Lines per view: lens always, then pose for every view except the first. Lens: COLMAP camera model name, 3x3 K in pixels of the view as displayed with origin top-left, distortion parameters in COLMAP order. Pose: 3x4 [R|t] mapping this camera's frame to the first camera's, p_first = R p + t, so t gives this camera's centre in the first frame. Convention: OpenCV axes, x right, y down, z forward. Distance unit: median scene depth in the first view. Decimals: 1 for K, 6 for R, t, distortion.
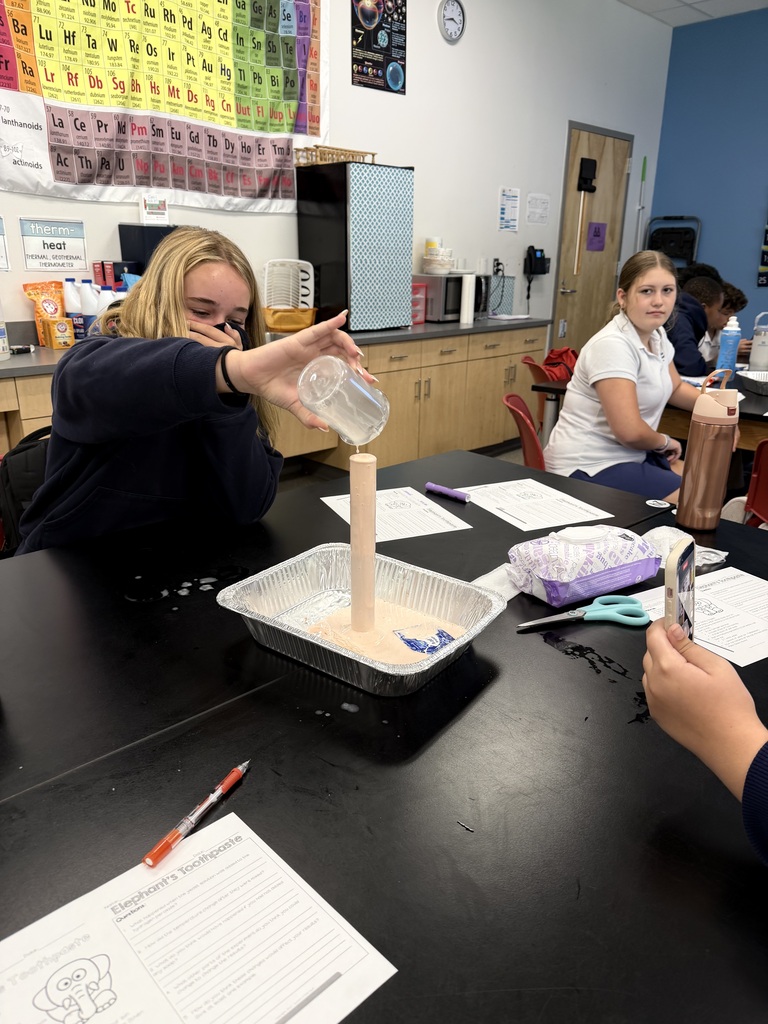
lens RADIAL K [[721.2, 0, 379.4], [0, 721.2, 511.5], [0, 0, 1]] dist [0.005301, -0.004289]
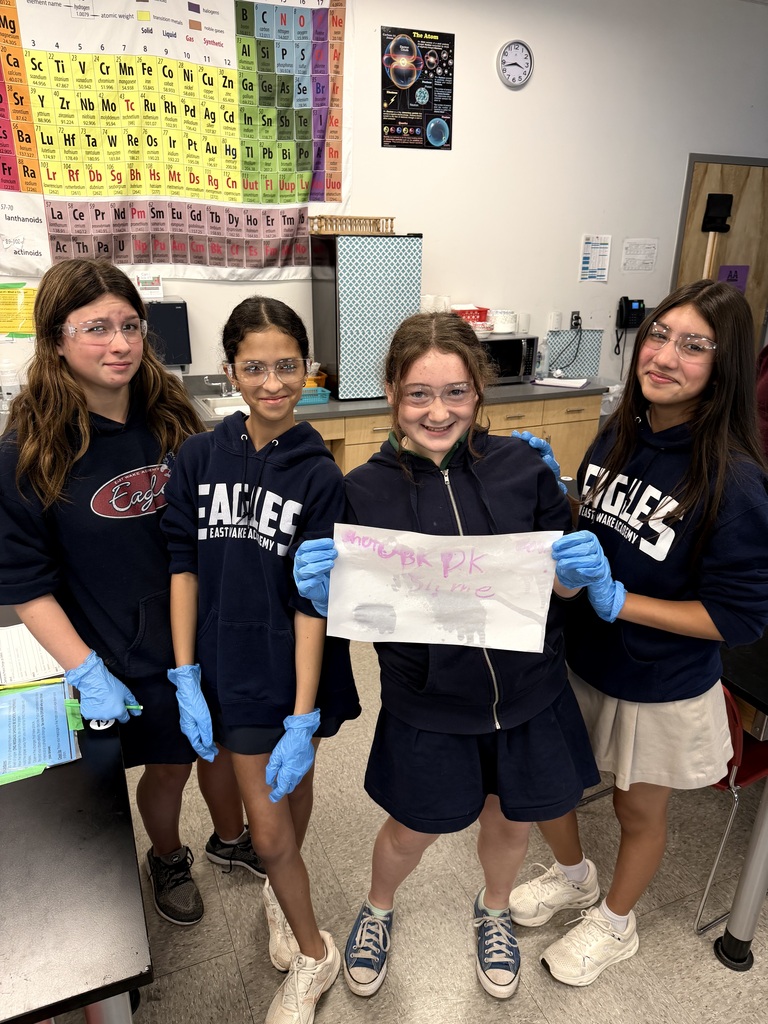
lens RADIAL K [[721.2, 0, 384.2], [0, 721.2, 517.3], [0, 0, 1]] dist [0.005301, -0.004289]
pose [[0.936286, 0.127780, -0.327171, 0.370723], [-0.120889, 0.991802, 0.041400, -0.138589], [0.329779, 0.000789, 0.944058, 0.076313]]
